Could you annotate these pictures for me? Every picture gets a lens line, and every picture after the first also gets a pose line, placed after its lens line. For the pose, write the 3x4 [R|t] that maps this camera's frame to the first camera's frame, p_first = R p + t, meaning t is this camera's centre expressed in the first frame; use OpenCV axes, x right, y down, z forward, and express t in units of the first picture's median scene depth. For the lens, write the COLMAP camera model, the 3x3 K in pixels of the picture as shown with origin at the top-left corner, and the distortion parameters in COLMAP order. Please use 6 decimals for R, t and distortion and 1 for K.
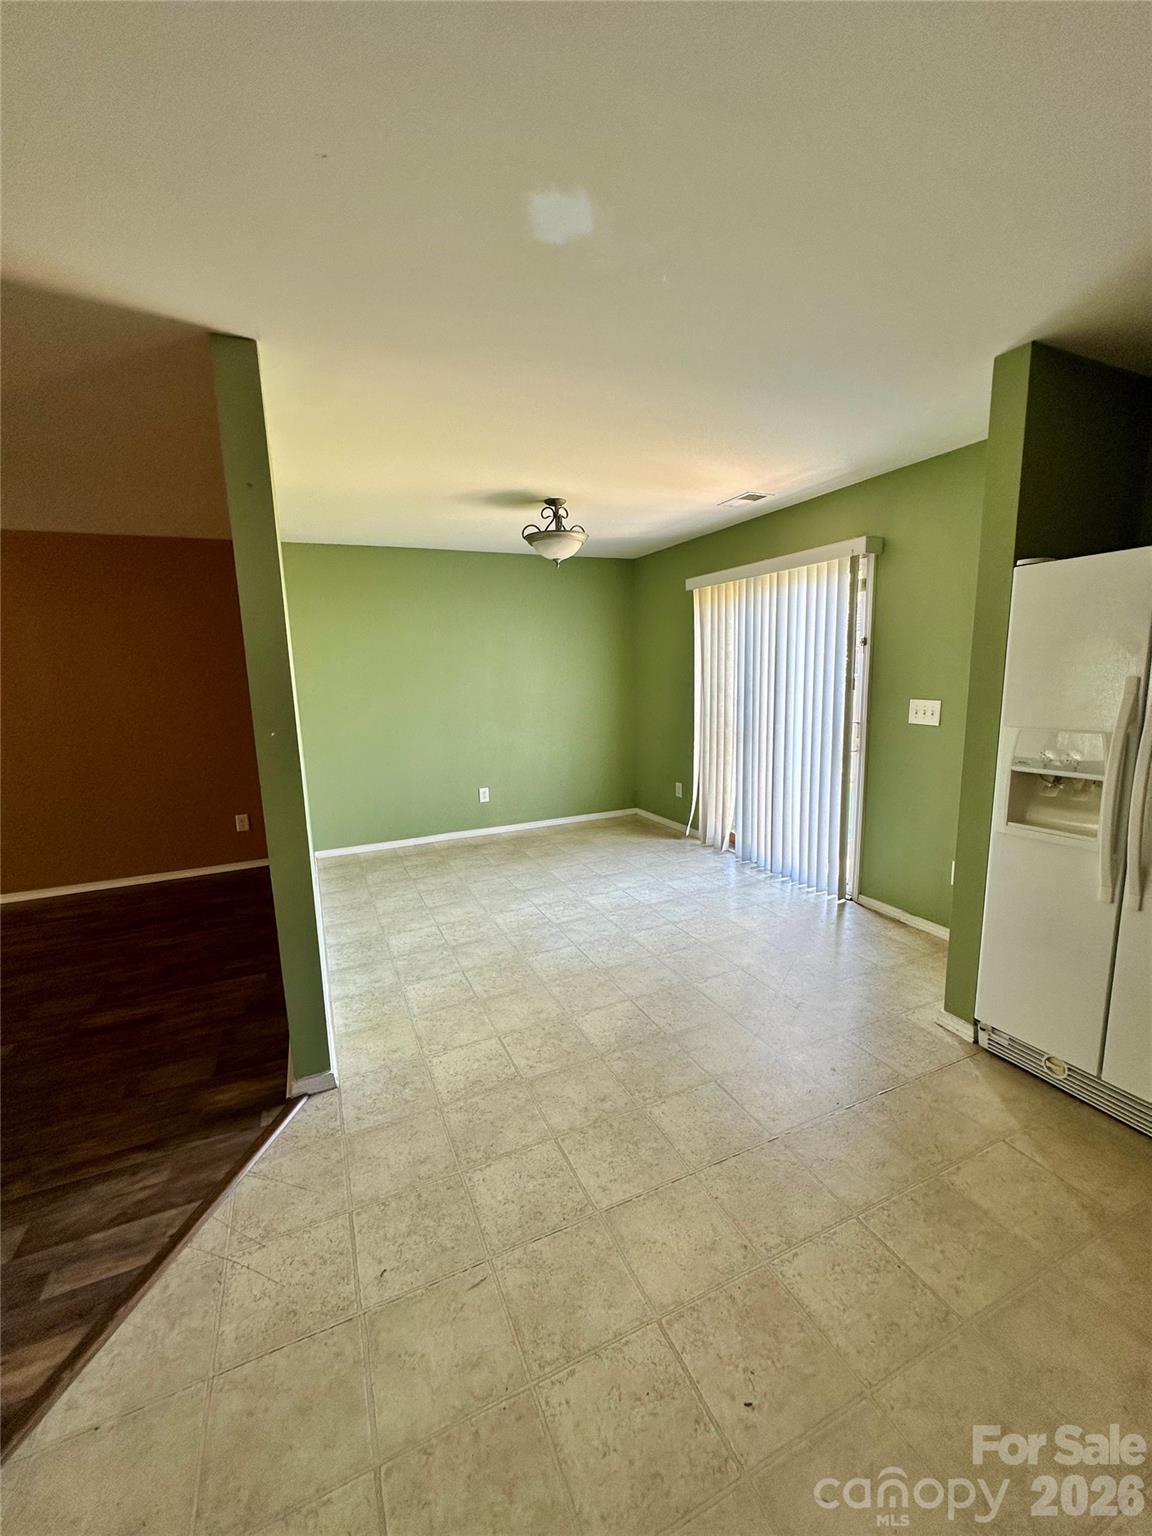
lens RADIAL K [[613.3, 0, 577.4], [0, 613.3, 768.0], [0, 0, 1]] dist [0.000934, 0.001485]
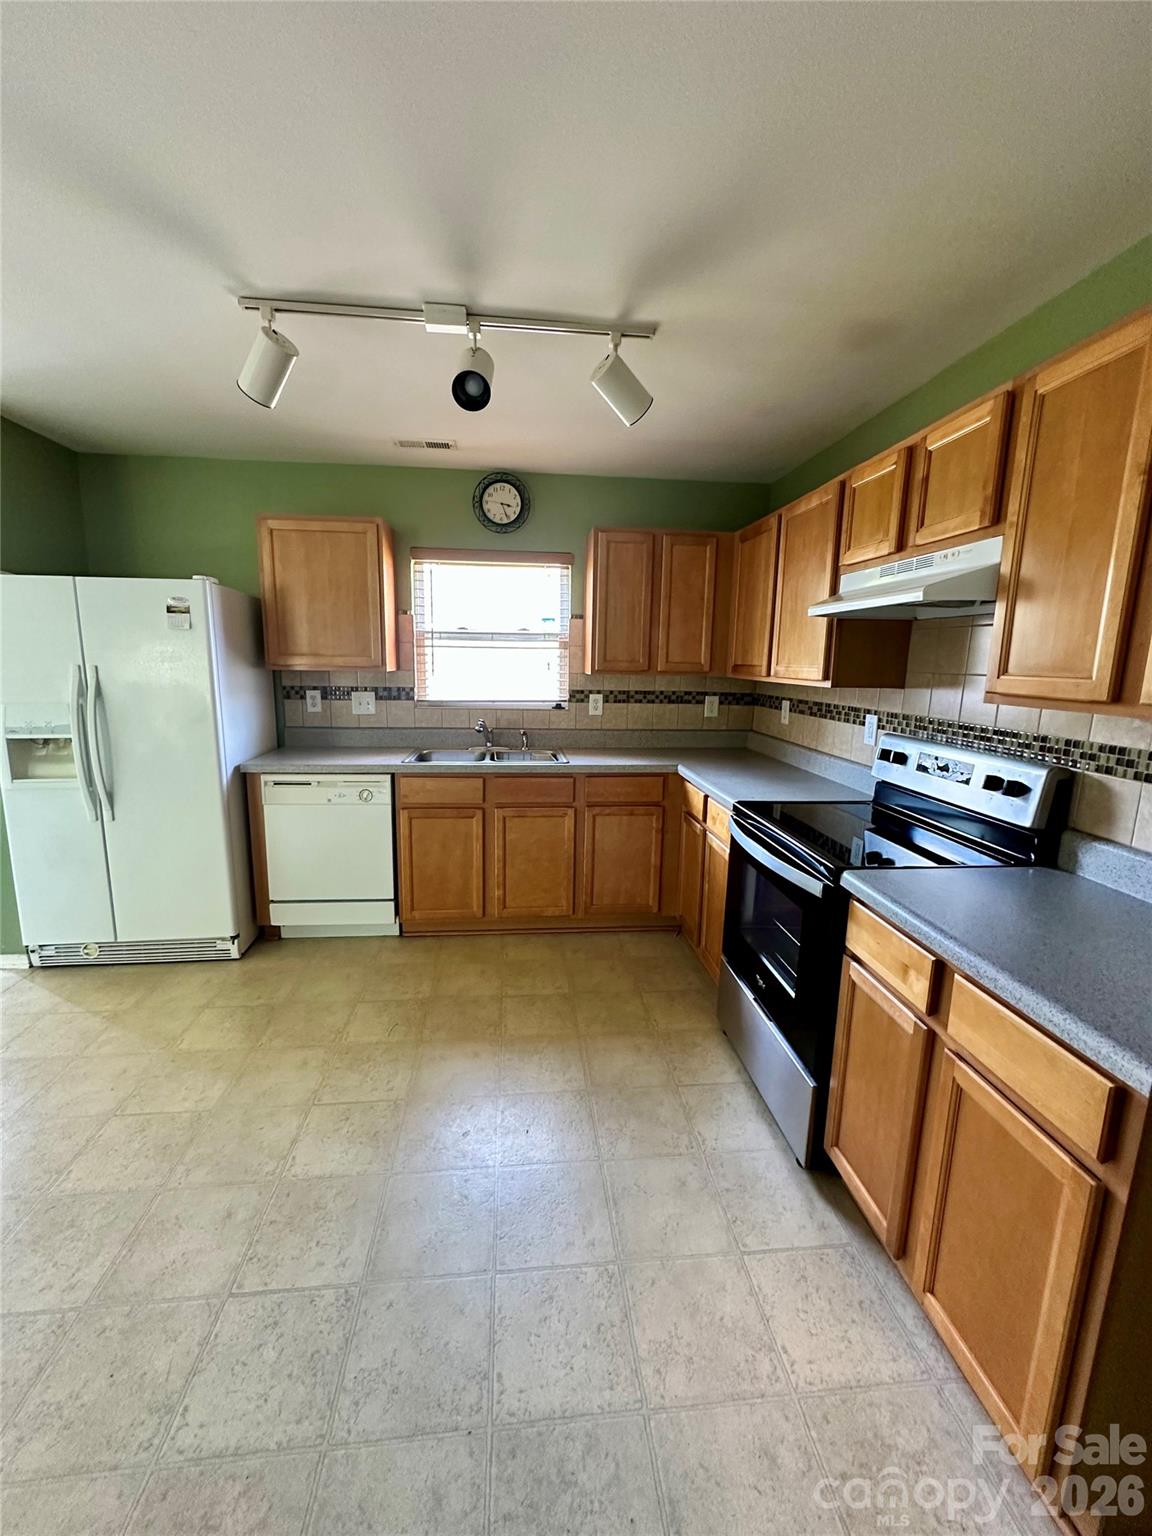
lens RADIAL K [[613.3, 0, 567.0], [0, 613.3, 768.7], [0, 0, 1]] dist [0.000934, 0.001485]
pose [[0.321801, -0.134206, 0.937248, -0.079785], [0.127646, 0.987015, 0.097505, 0.064078], [-0.938163, 0.088259, 0.334753, -0.356485]]
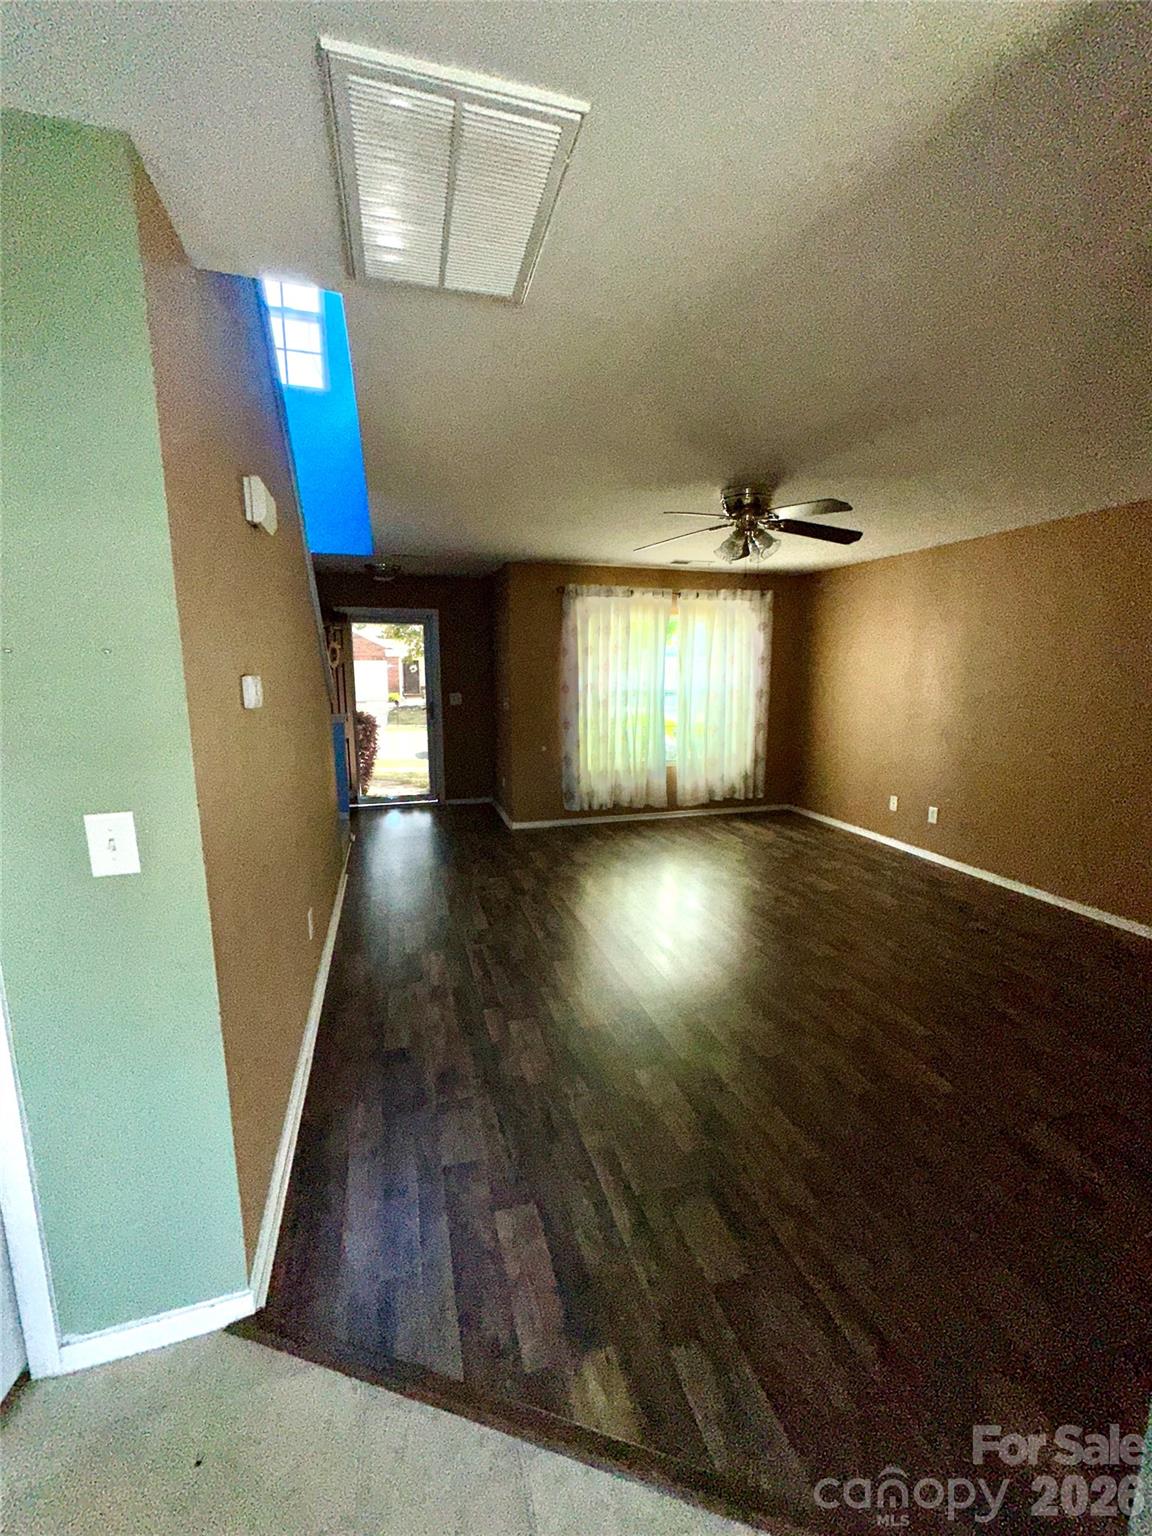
lens RADIAL K [[613.3, 0, 575.0], [0, 613.3, 765.0], [0, 0, 1]] dist [0.000934, 0.001485]
pose [[-0.124455, 0.189384, -0.973984, -0.059995], [-0.155186, 0.965820, 0.207626, -0.089091], [0.980014, 0.176989, -0.090811, 0.412518]]
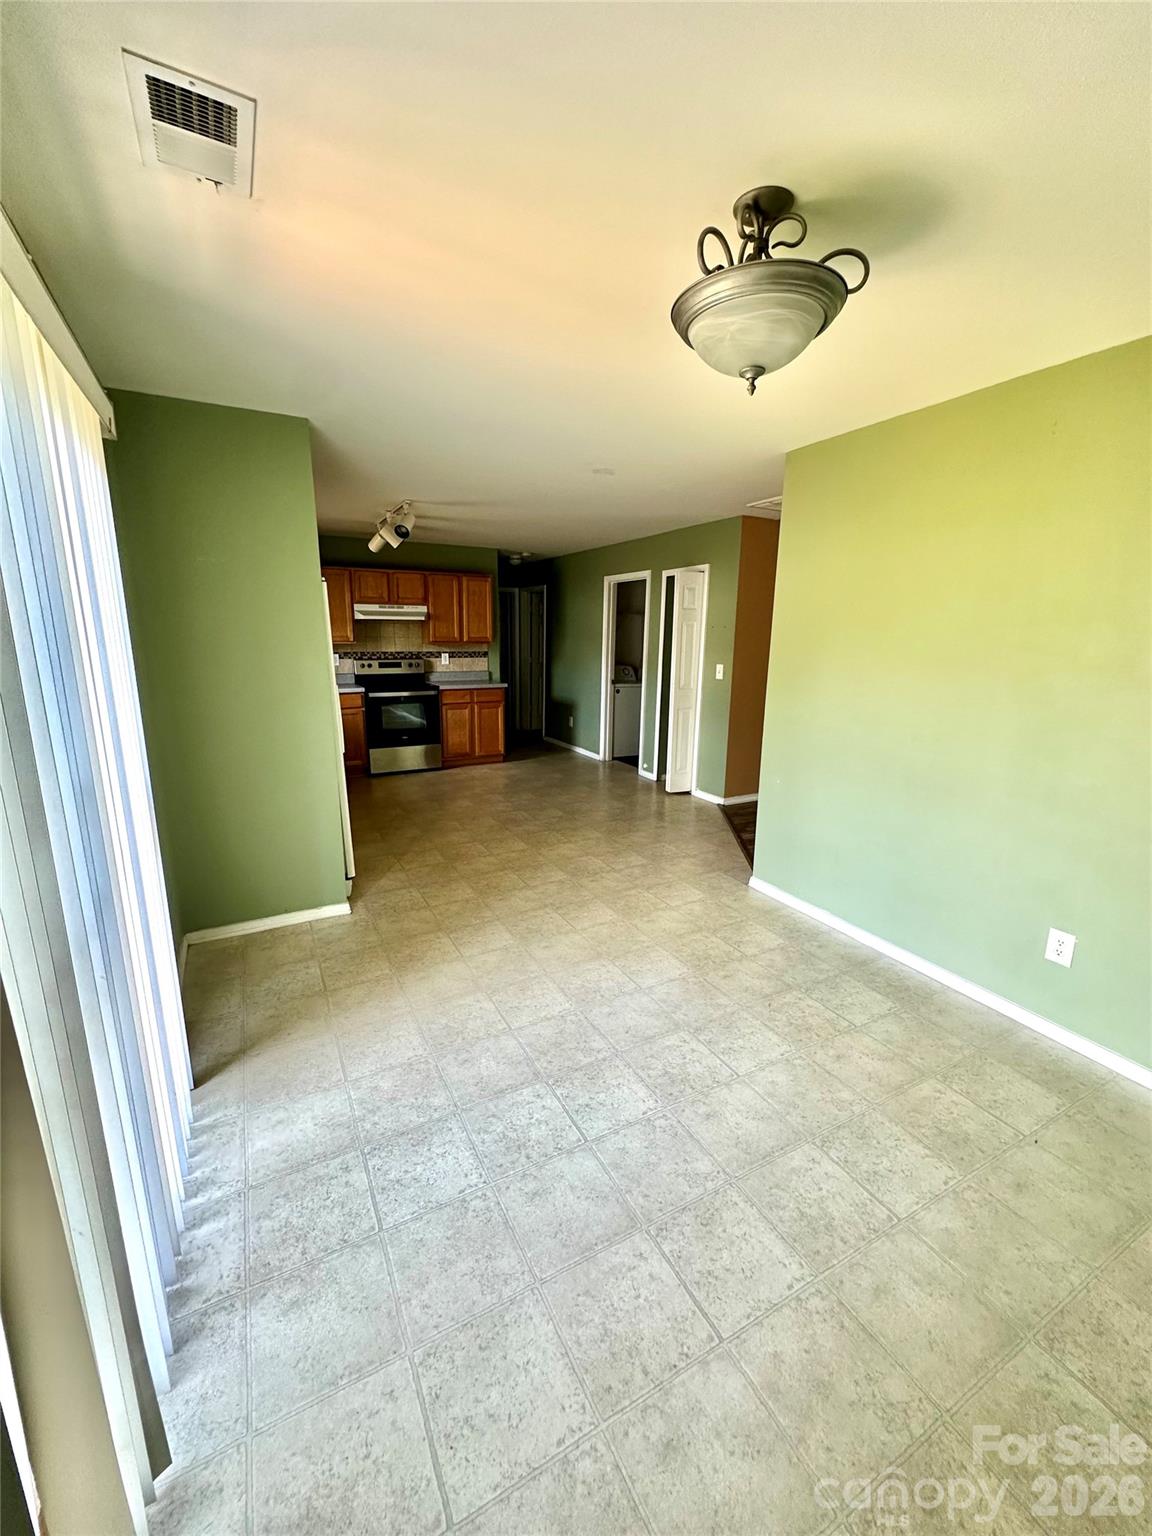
lens RADIAL K [[613.3, 0, 568.2], [0, 613.3, 770.1], [0, 0, 1]] dist [0.000934, 0.001485]
pose [[-0.998338, 0.029428, -0.049552, 0.144593], [0.008540, 0.925853, 0.377787, -0.332228], [0.056996, 0.376735, -0.924566, 1.880939]]
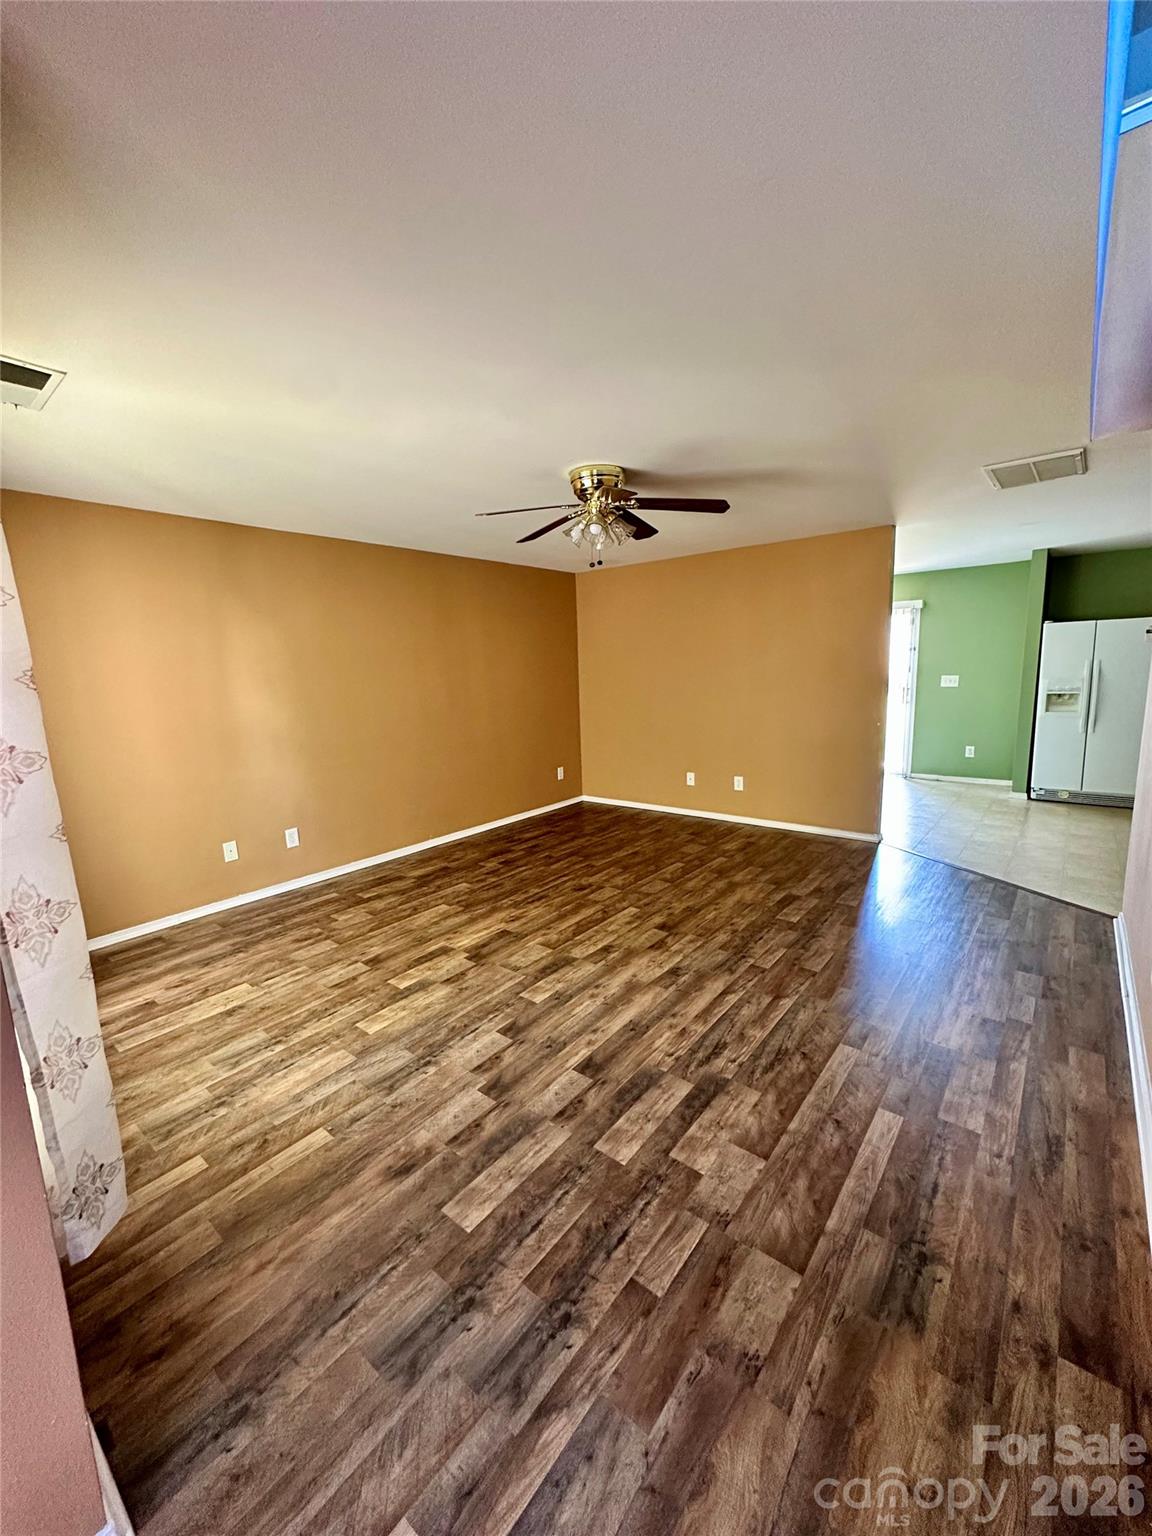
lens RADIAL K [[613.3, 0, 575.0], [0, 613.3, 767.2], [0, 0, 1]] dist [0.000934, 0.001485]
pose [[0.890210, -0.070125, 0.450120, -1.886858], [0.077753, 0.996971, 0.001546, 0.125693], [-0.448865, 0.033622, 0.892967, -0.415332]]
